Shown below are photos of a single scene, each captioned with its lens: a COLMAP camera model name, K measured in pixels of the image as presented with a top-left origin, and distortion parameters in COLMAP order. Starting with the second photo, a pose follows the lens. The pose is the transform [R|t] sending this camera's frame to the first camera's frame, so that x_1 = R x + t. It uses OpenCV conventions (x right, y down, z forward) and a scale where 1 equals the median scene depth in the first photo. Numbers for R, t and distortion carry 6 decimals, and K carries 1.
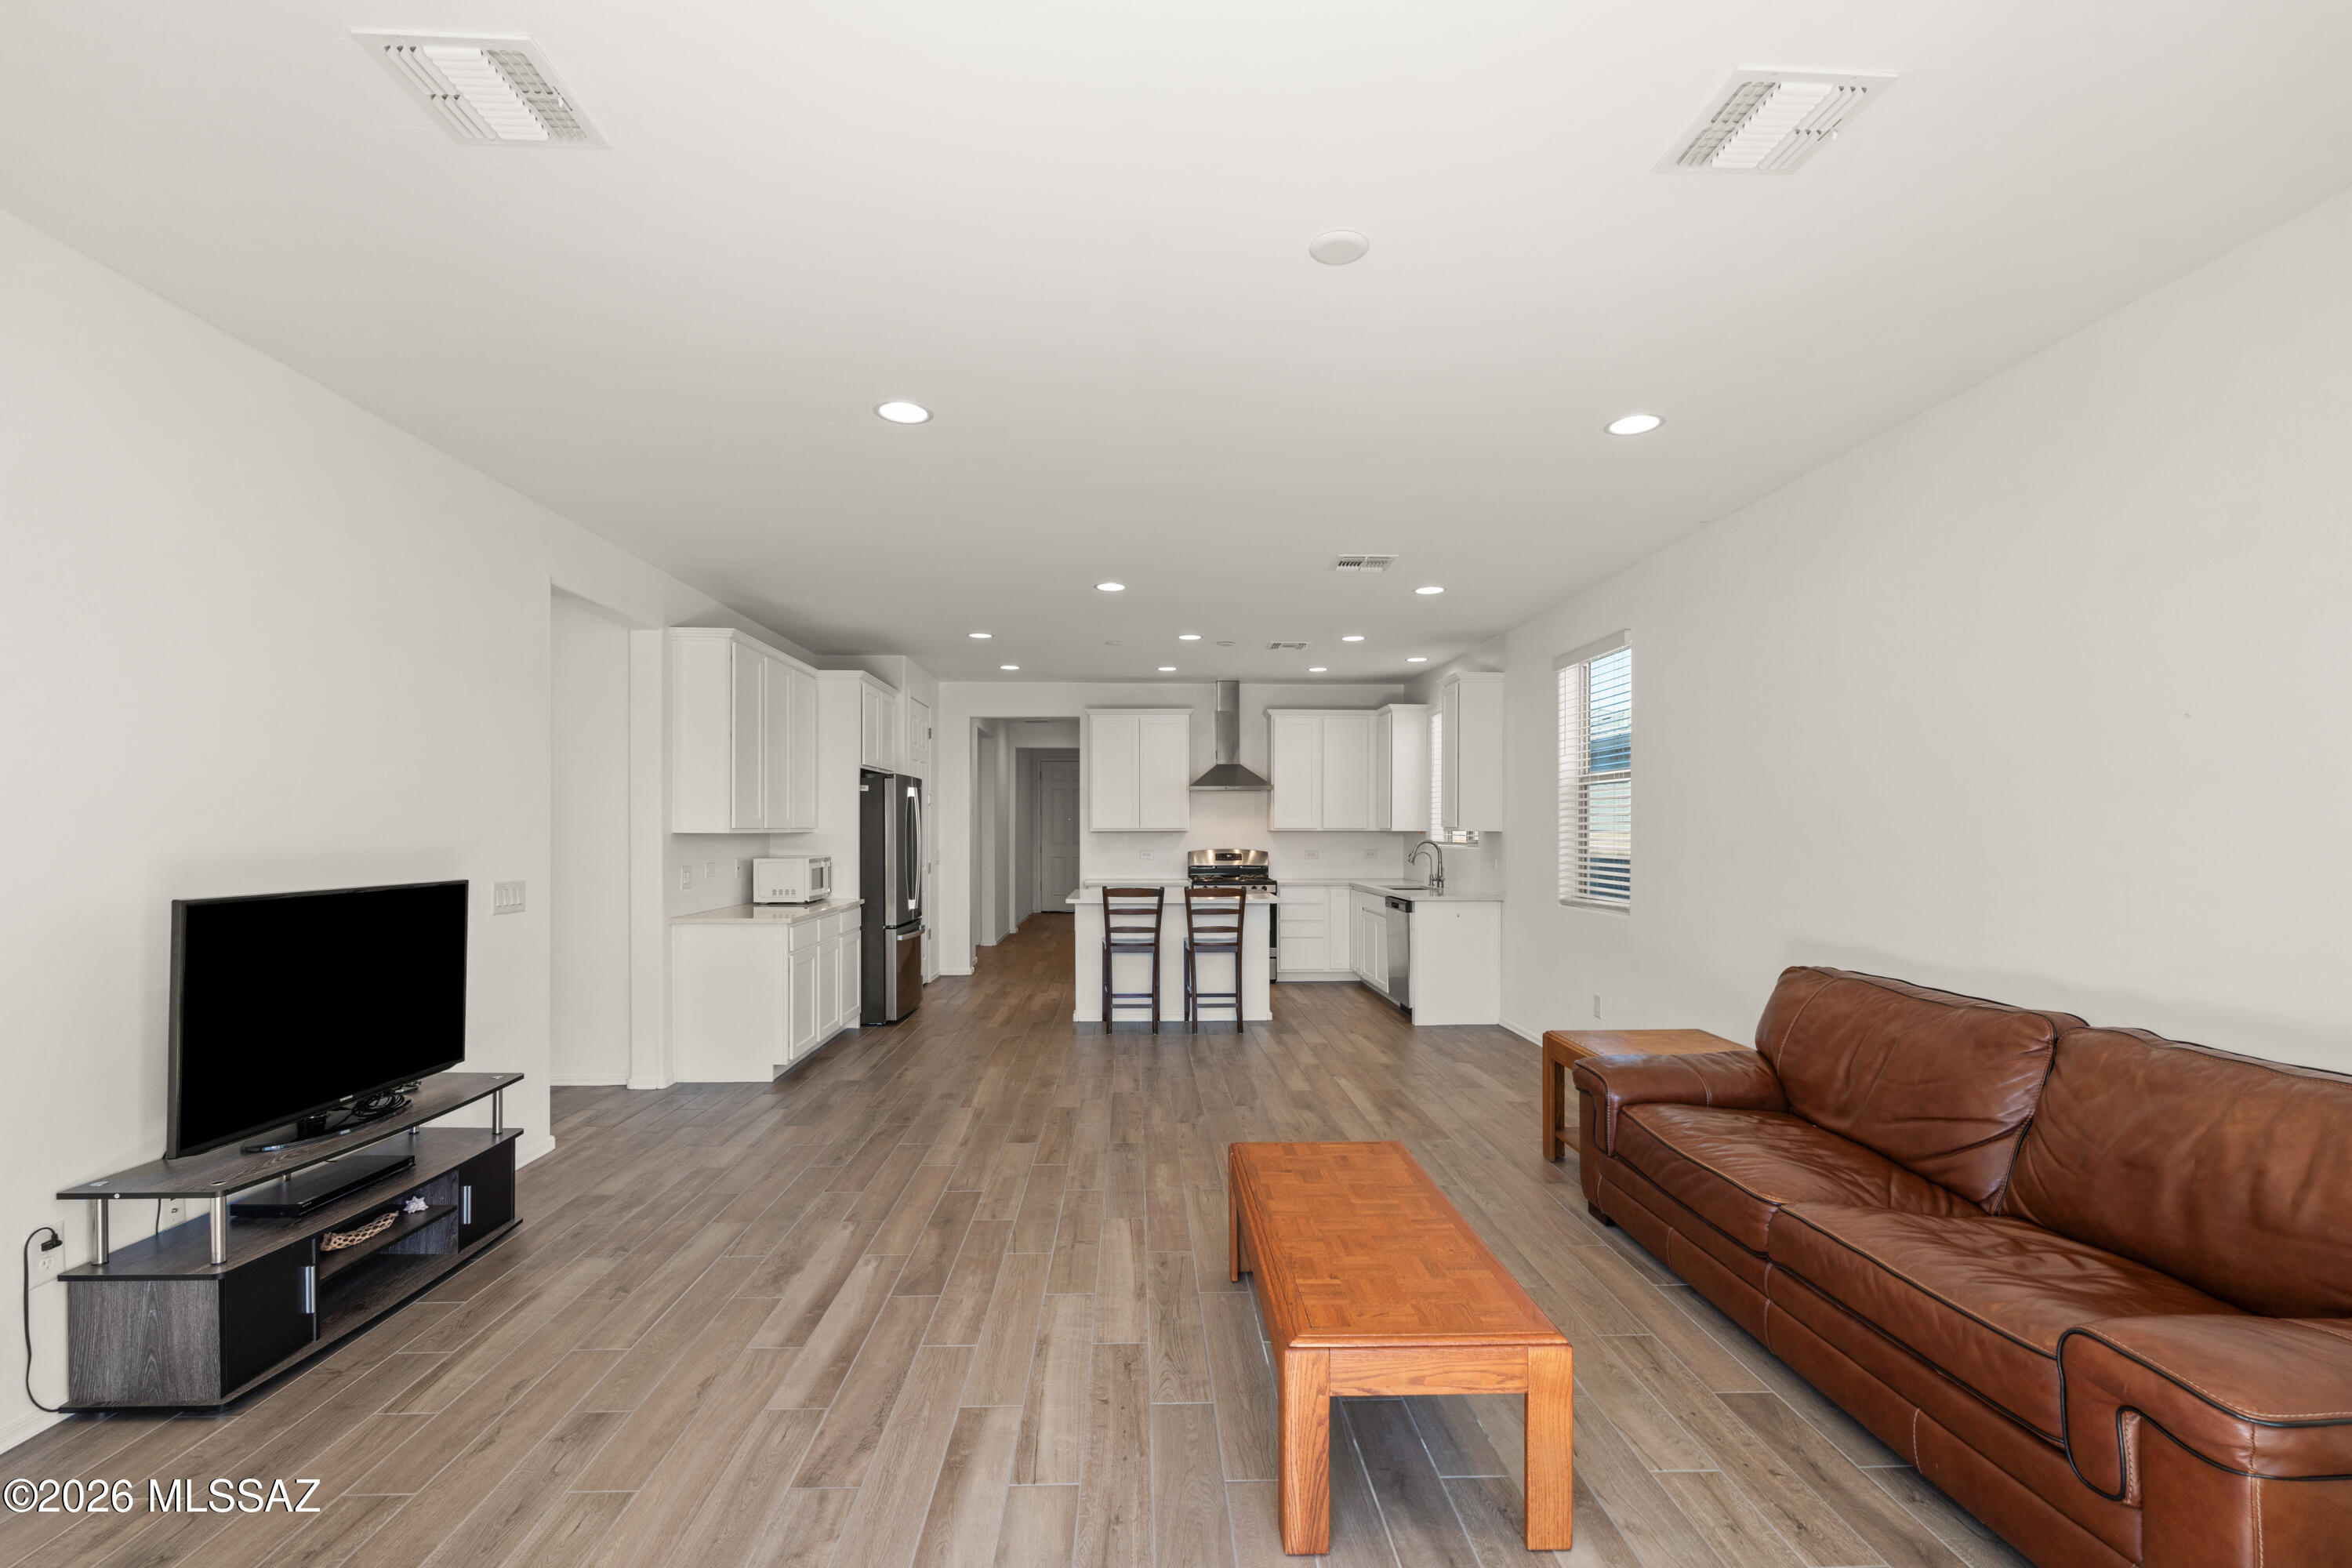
lens RADIAL K [[1033.3, 0, 1156.9], [0, 1033.3, 836.4], [0, 0, 1]] dist [-0.001764, 0.000229]
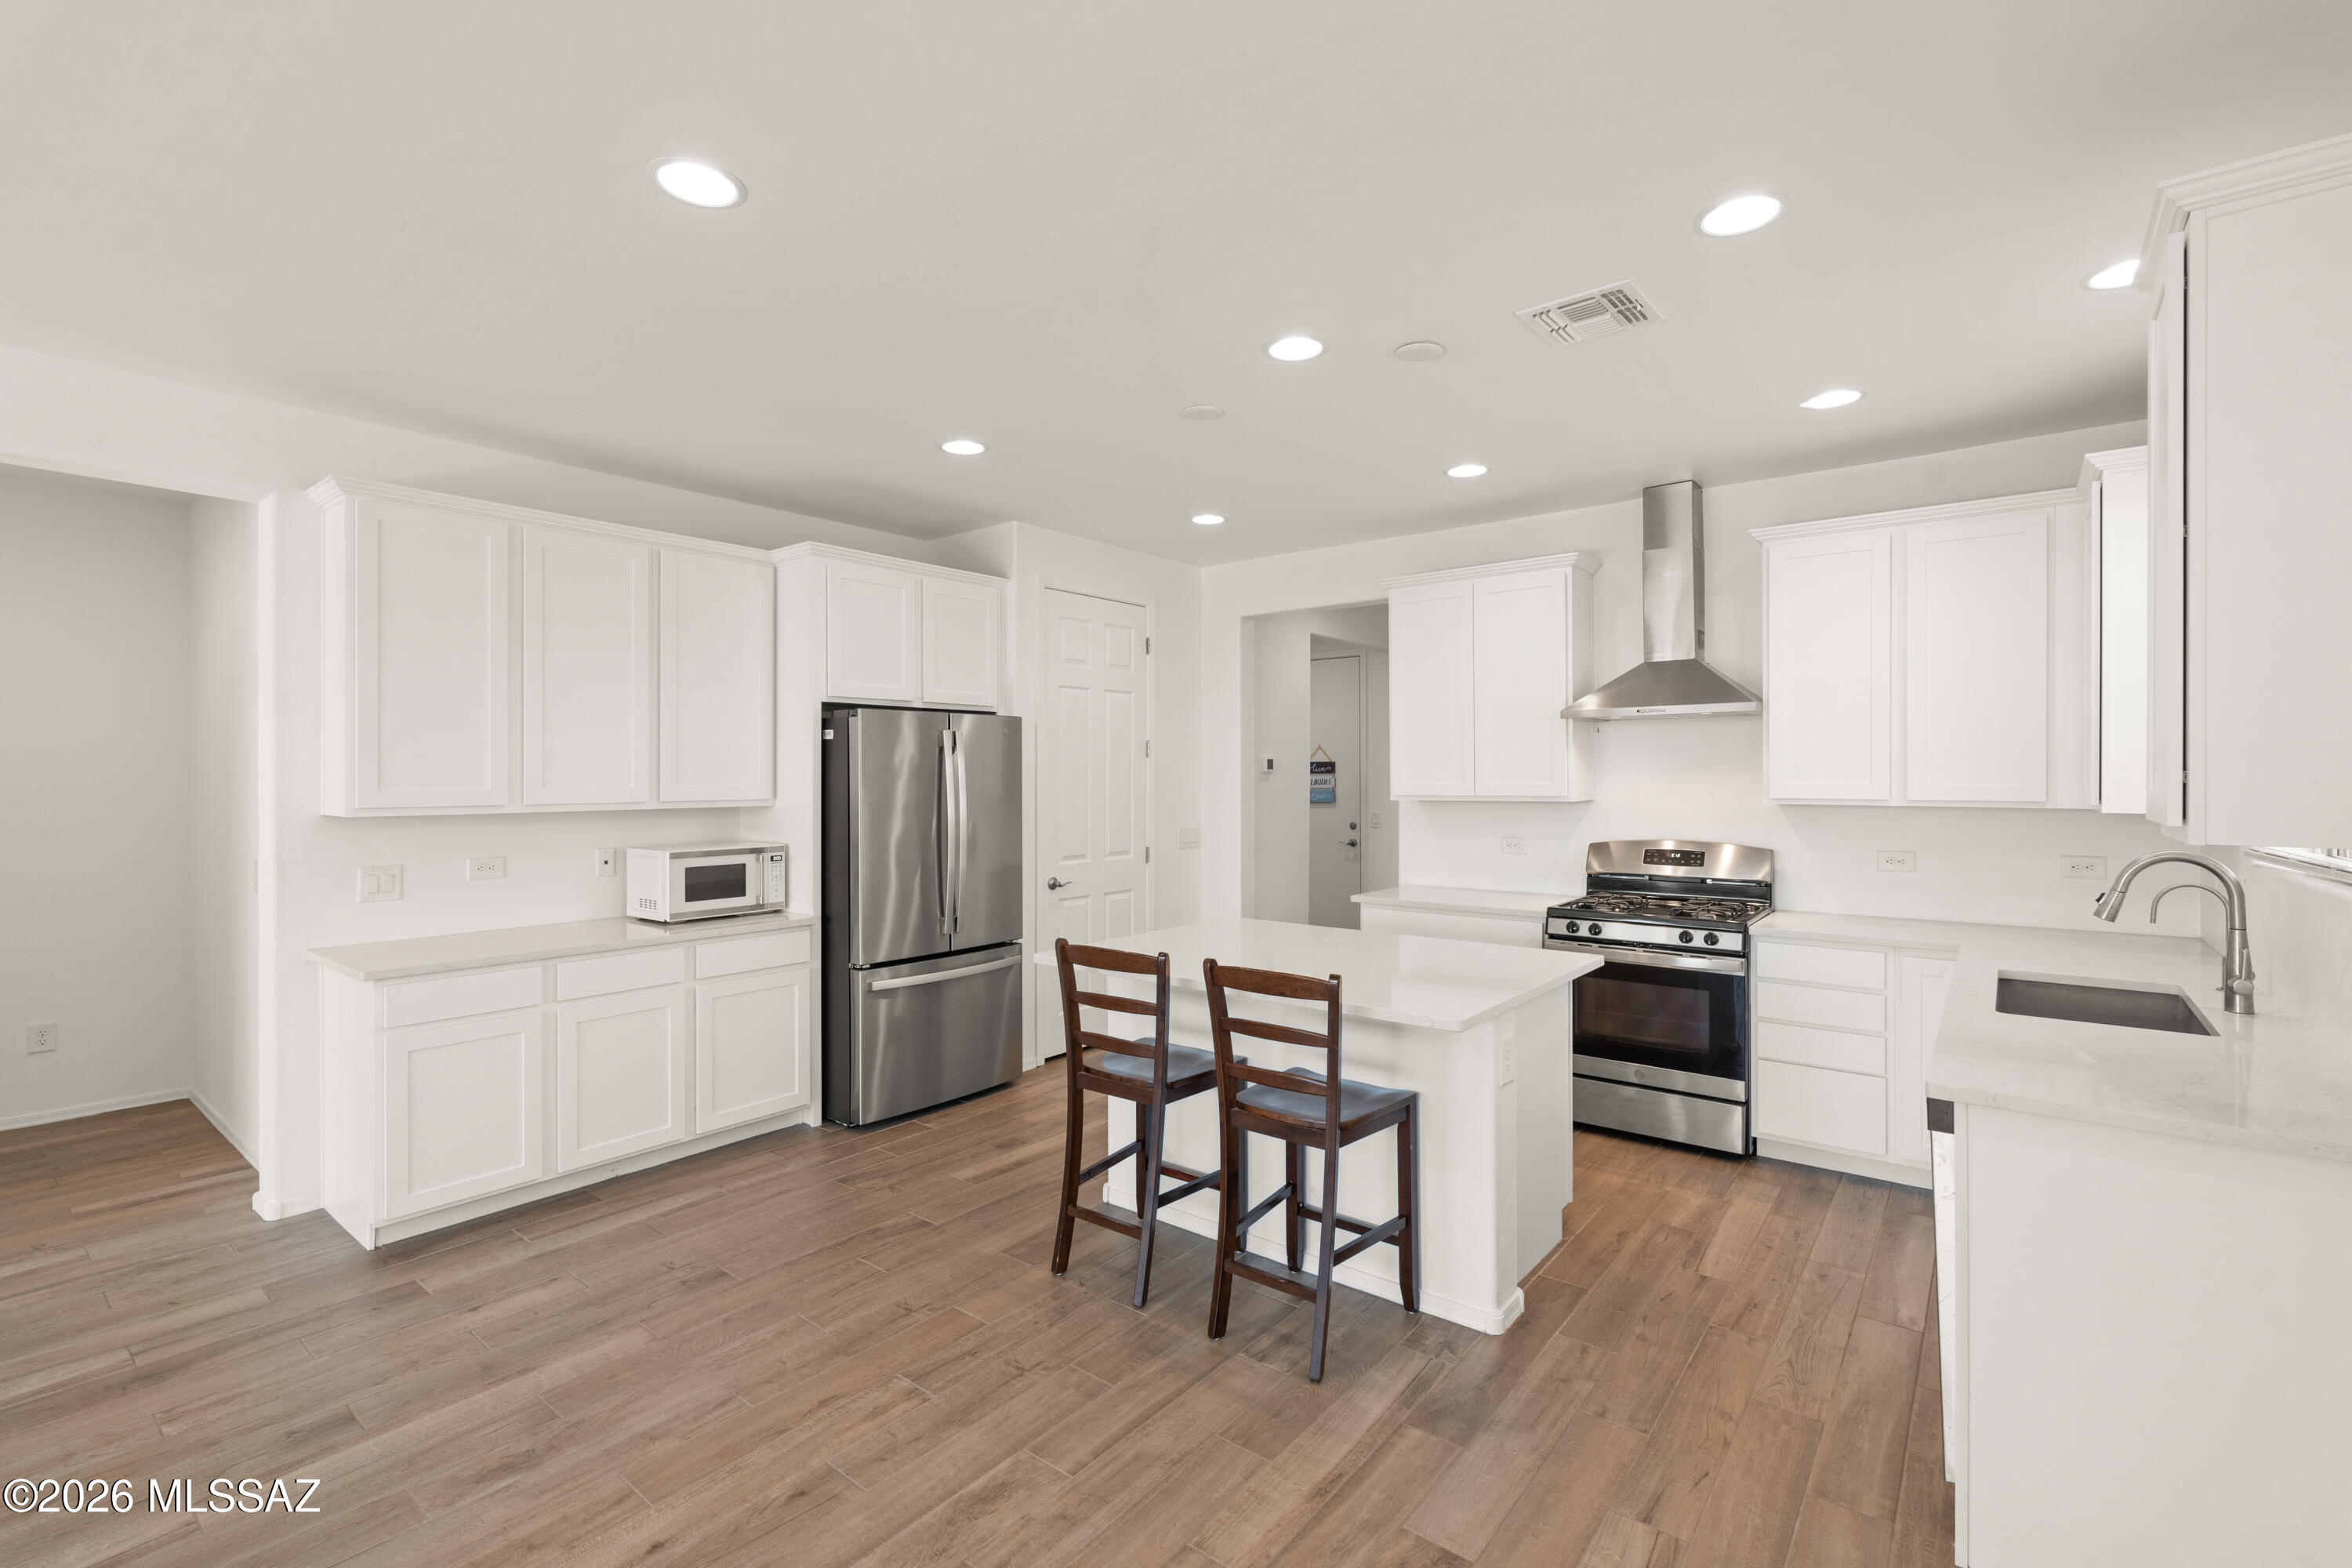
lens RADIAL K [[1033.3, 0, 1180.1], [0, 1033.3, 775.0], [0, 0, 1]] dist [-0.001764, 0.000229]
pose [[0.766314, -0.002229, -0.642462, 0.331483], [-0.001804, 0.999983, -0.005621, -0.024275], [0.642464, 0.005466, 0.766297, 0.821346]]
